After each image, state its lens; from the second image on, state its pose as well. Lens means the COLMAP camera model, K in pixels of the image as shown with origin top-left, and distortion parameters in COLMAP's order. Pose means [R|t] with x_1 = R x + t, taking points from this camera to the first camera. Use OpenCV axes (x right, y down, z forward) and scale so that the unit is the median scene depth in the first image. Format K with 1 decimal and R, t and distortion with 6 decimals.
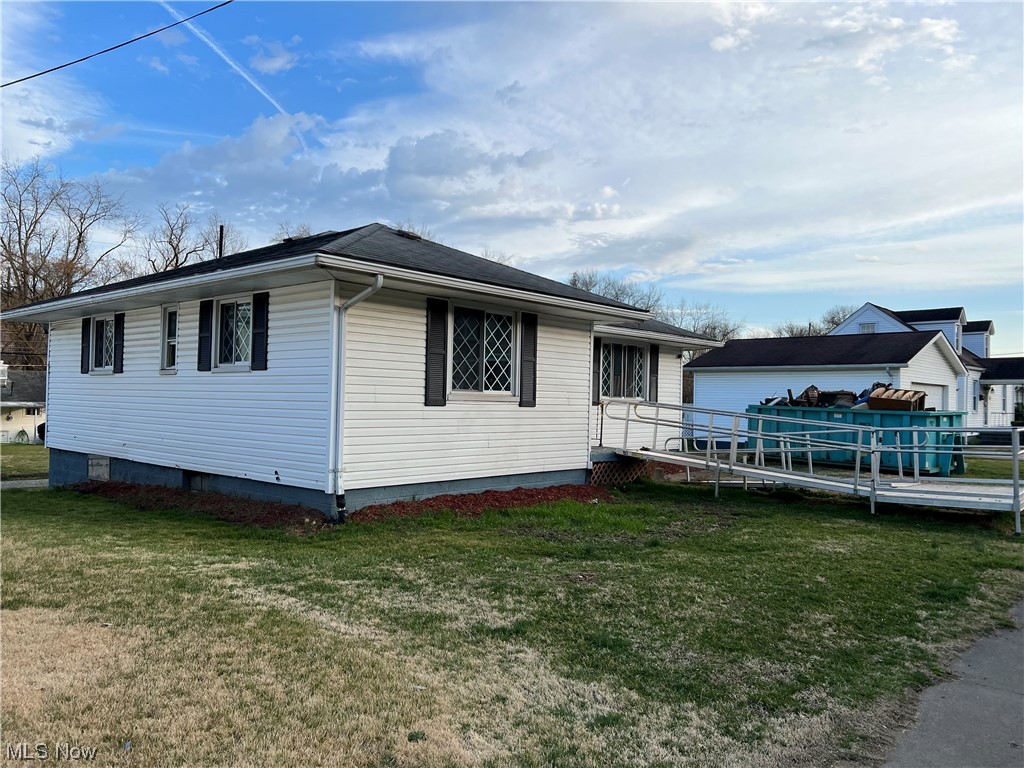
lens RADIAL K [[770.9, 0, 512.8], [0, 770.9, 381.0], [0, 0, 1]] dist [-0.003633, -0.015097]
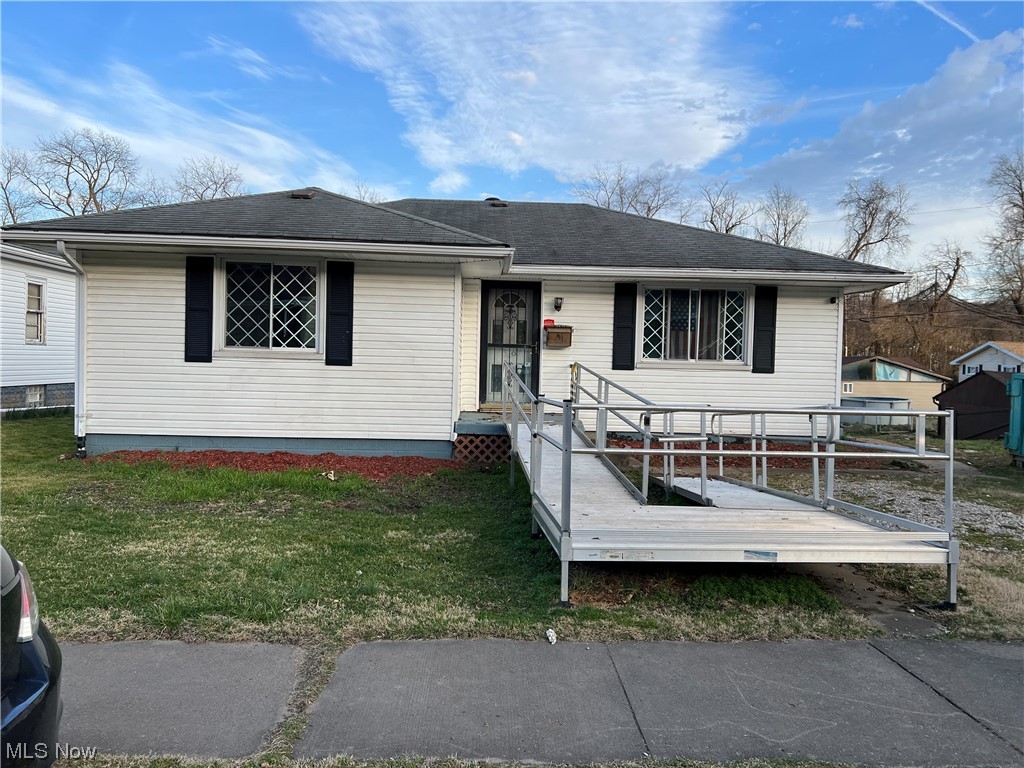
lens RADIAL K [[801.0, 0, 516.3], [0, 801.0, 389.0], [0, 0, 1]] dist [0.044140, -0.001378]
pose [[0.693478, 0.020442, -0.720188, 0.869382], [0.007401, 0.999343, 0.035492, 0.030034], [0.720440, -0.029943, 0.692871, 0.505132]]
